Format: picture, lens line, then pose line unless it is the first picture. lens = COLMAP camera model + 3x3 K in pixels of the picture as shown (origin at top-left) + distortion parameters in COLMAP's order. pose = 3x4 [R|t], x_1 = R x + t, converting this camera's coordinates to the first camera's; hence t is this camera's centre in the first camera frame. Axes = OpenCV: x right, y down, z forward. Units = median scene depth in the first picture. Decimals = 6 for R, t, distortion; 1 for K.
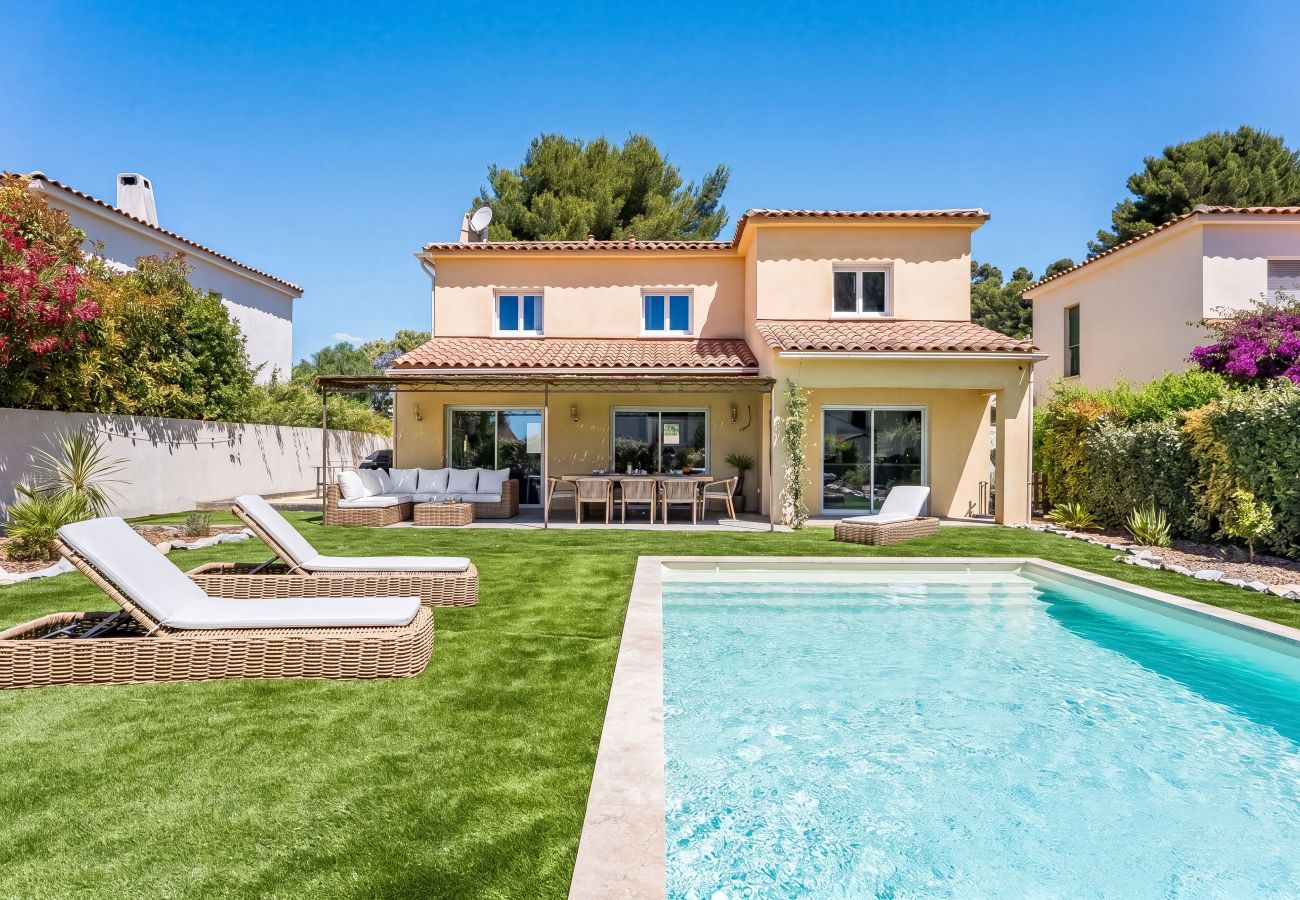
lens RADIAL K [[833.2, 0, 646.4], [0, 833.2, 455.9], [0, 0, 1]] dist [-0.016458, 0.011018]
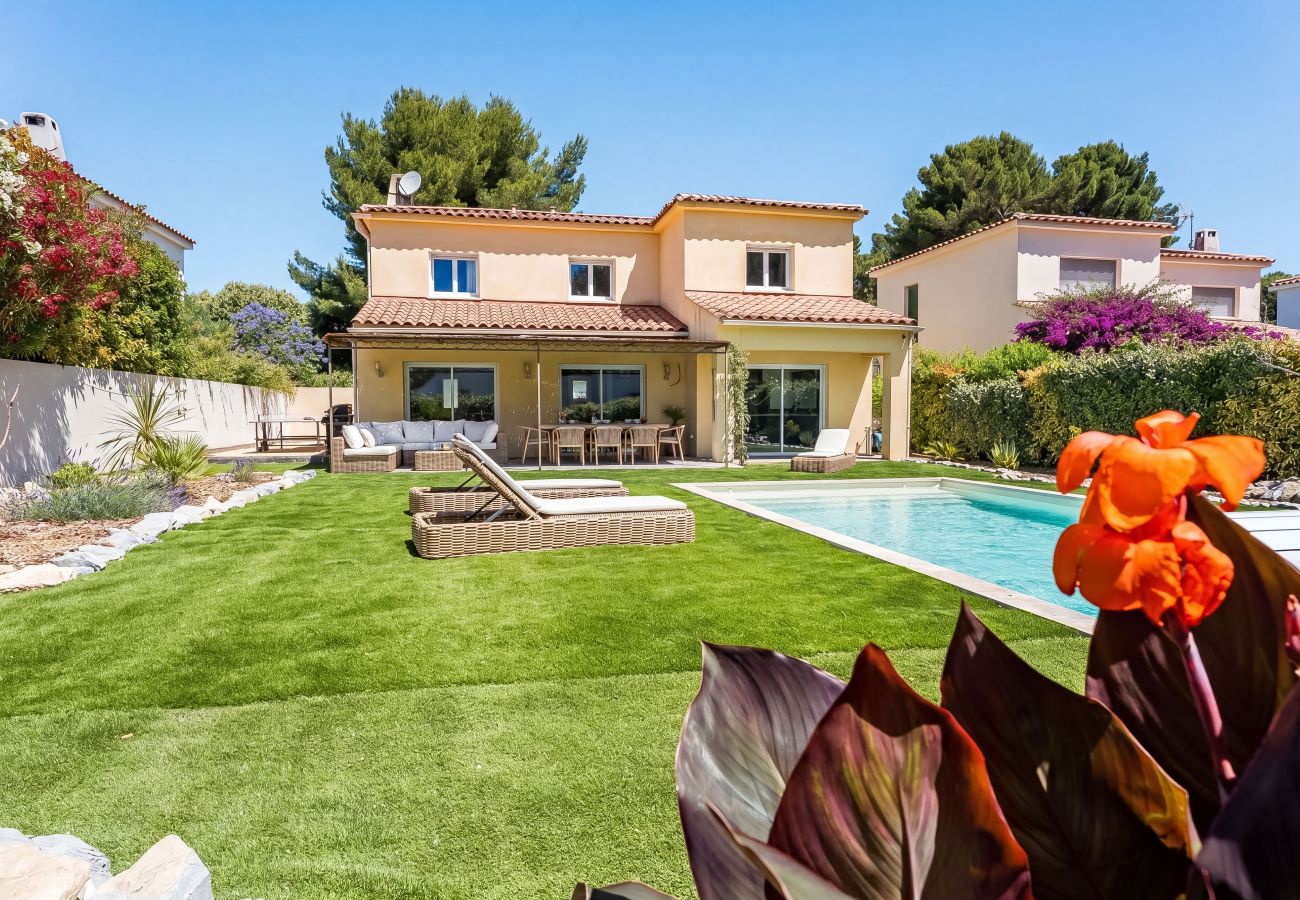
lens RADIAL K [[833.2, 0, 657.6], [0, 833.2, 455.8], [0, 0, 1]] dist [-0.008992, 0.002980]
pose [[0.966592, -0.019469, 0.255579, -0.204551], [0.007215, 0.998783, 0.048796, 0.009803], [-0.256218, -0.045322, 0.965556, -0.122844]]
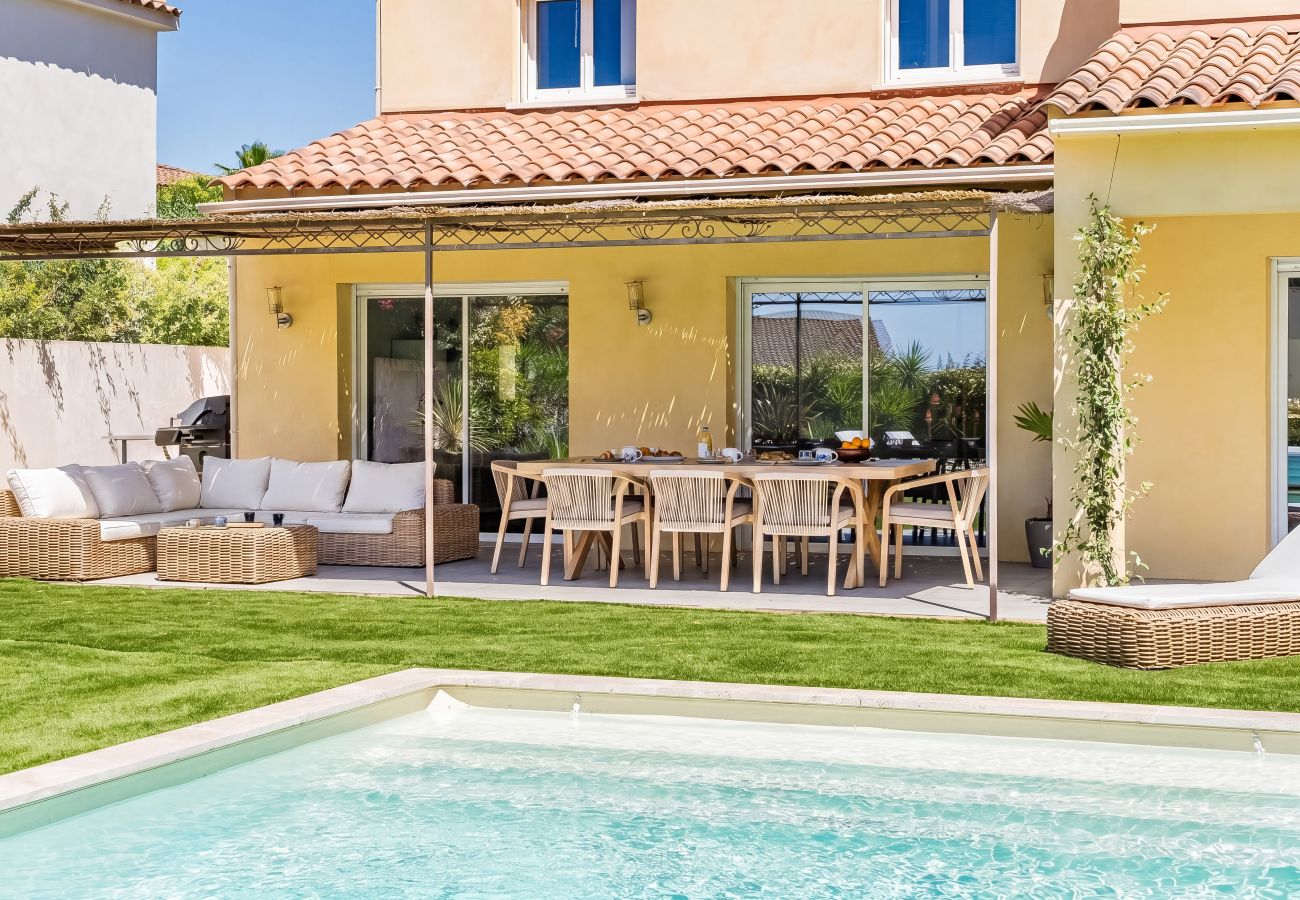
lens RADIAL K [[2246.4, 0, 646.5], [0, 2246.4, 439.9], [0, 0, 1]] dist [0.059191, 0.000000]
pose [[0.940745, 0.002234, -0.339108, 0.267724], [0.002681, 0.999898, 0.014022, -0.001203], [0.339104, -0.014101, 0.940643, 0.024378]]
